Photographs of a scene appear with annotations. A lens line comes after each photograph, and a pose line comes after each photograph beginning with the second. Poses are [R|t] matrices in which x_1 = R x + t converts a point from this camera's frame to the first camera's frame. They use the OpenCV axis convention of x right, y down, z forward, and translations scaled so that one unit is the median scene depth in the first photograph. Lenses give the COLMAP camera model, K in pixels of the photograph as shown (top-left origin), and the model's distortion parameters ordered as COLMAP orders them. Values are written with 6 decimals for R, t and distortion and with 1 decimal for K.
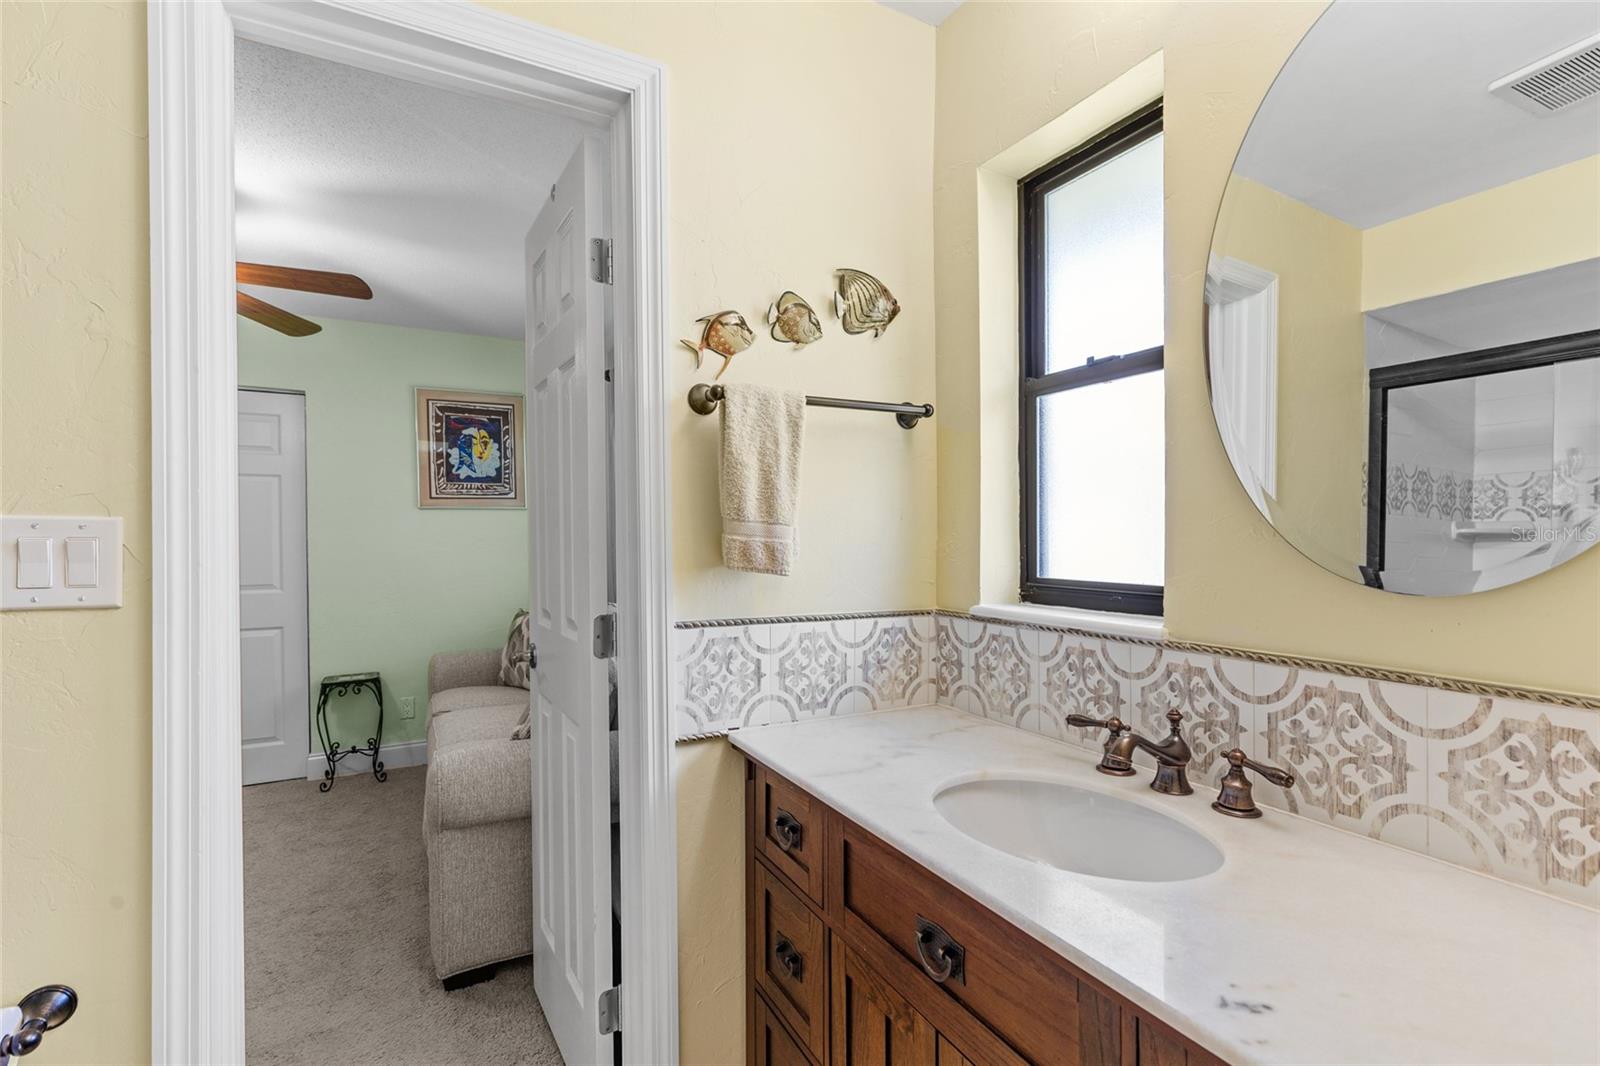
lens RADIAL K [[724.9, 0, 801.5], [0, 724.9, 545.0], [0, 0, 1]] dist [0.002921, -0.000077]
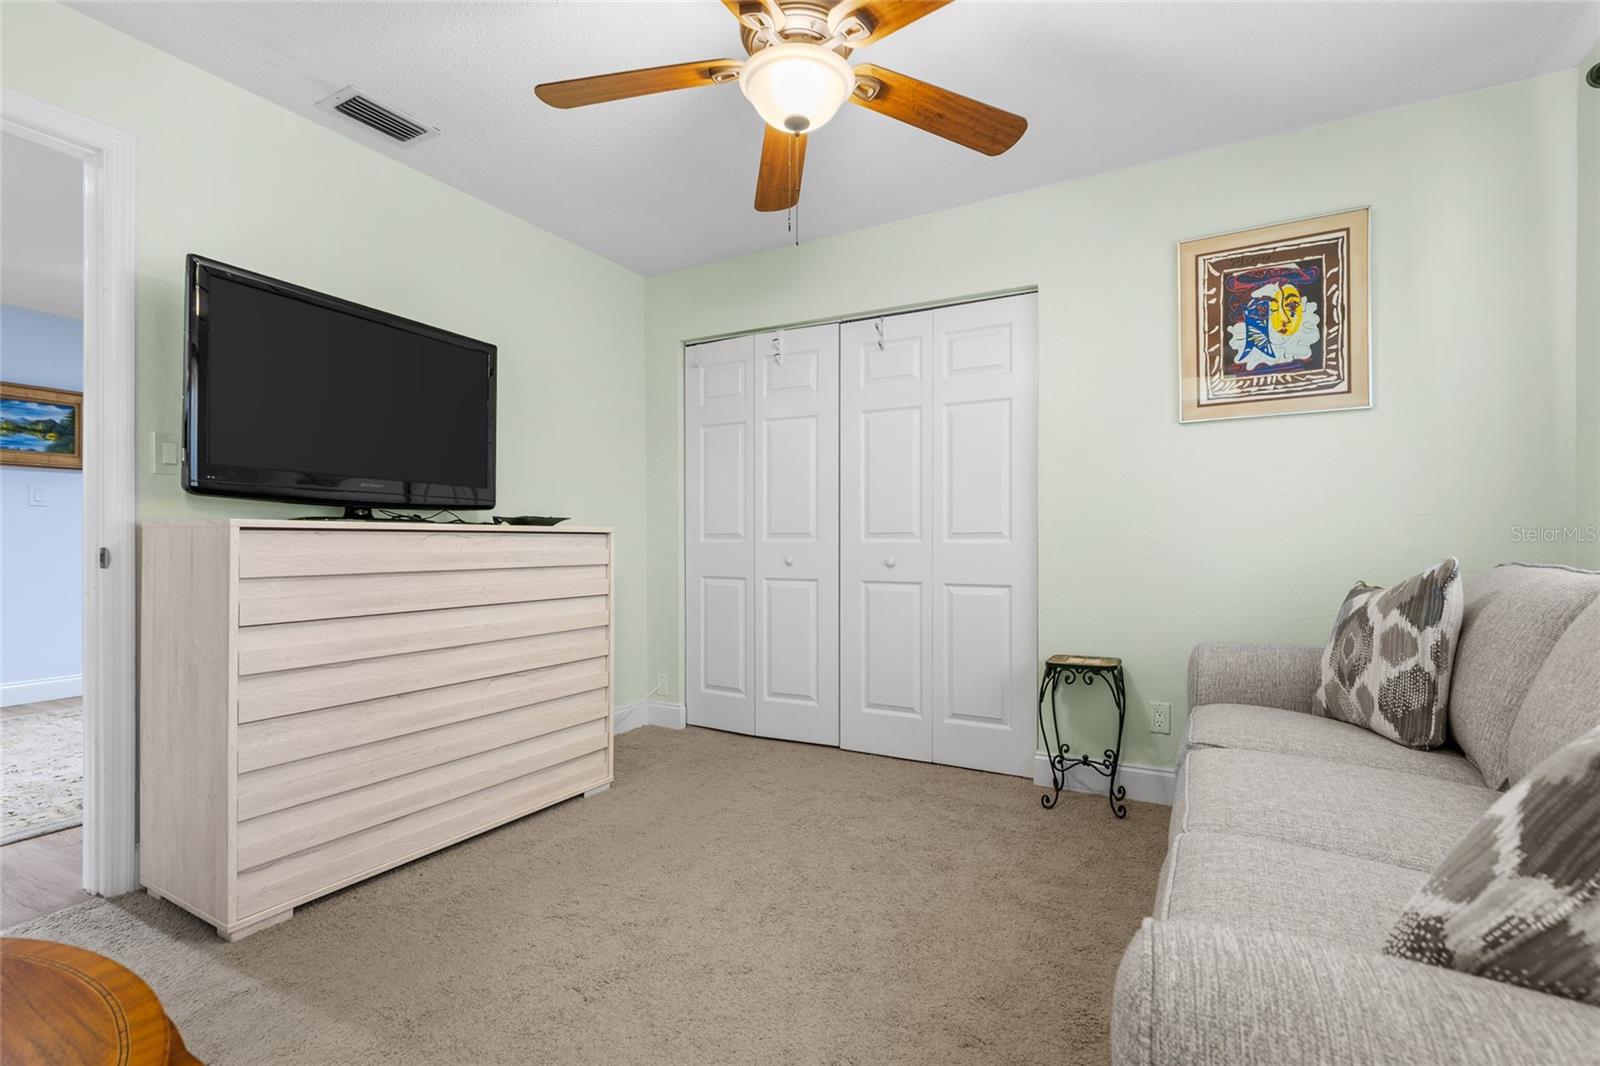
lens RADIAL K [[724.9, 0, 801.5], [0, 724.9, 545.0], [0, 0, 1]] dist [0.002921, -0.000077]
pose [[0.546633, 0.013342, -0.837266, -0.157230], [-0.010504, 0.999904, 0.009076, 0.059160], [0.837306, 0.003833, 0.546720, 0.342591]]
